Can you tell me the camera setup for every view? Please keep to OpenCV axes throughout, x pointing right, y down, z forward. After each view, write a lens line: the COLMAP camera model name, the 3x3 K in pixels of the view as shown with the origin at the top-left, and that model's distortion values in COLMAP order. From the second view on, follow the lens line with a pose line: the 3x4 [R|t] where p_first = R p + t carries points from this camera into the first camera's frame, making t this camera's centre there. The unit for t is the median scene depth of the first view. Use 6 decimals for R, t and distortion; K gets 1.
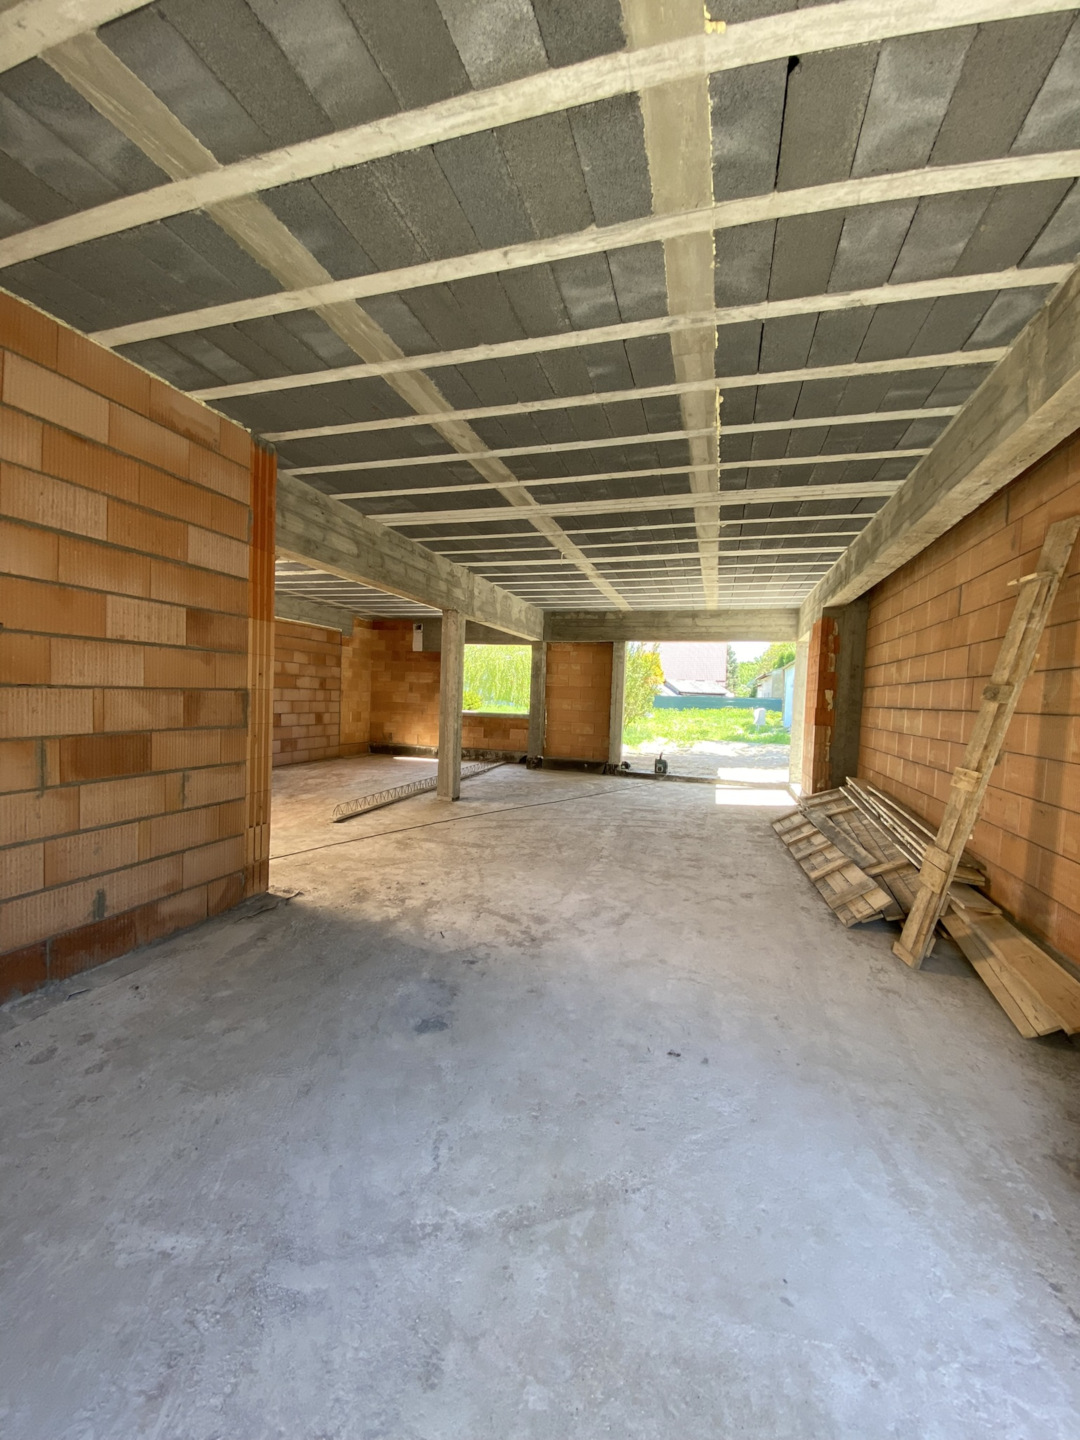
lens RADIAL K [[581.8, 0, 548.3], [0, 581.8, 722.8], [0, 0, 1]] dist [-0.014780, -0.002592]
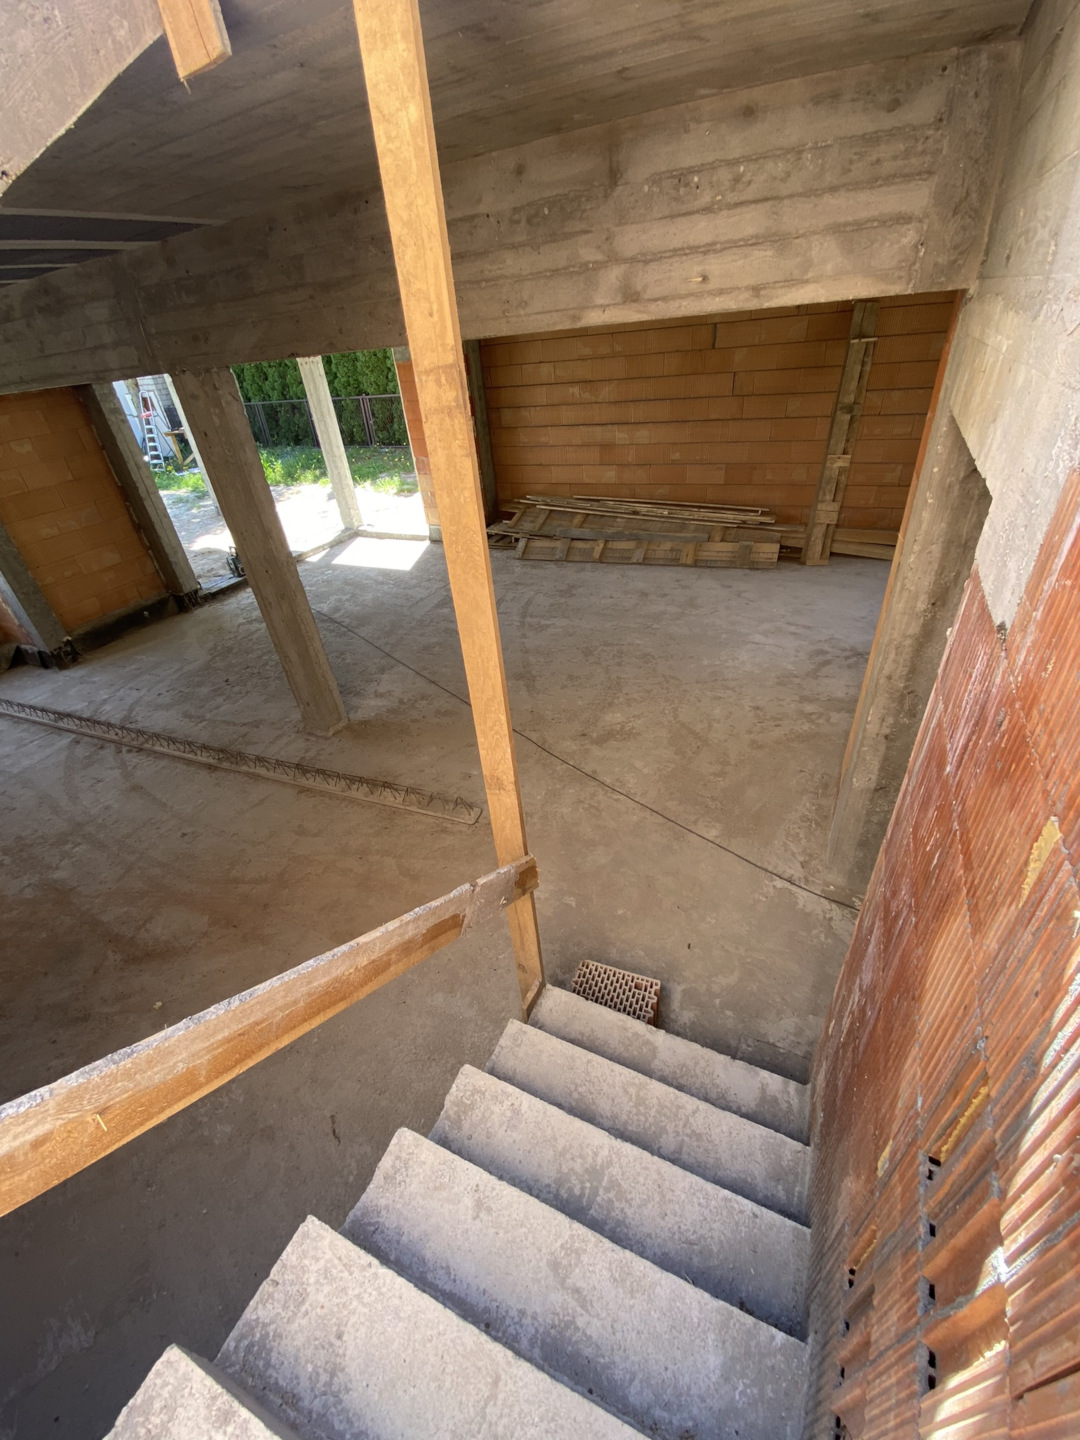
lens RADIAL K [[581.8, 0, 550.0], [0, 581.8, 727.0], [0, 0, 1]] dist [-0.014780, -0.002592]
pose [[0.155497, -0.604773, 0.781070, -1.064215], [0.138069, 0.796232, 0.589026, -0.335889], [-0.978140, 0.016250, 0.207312, 1.127326]]
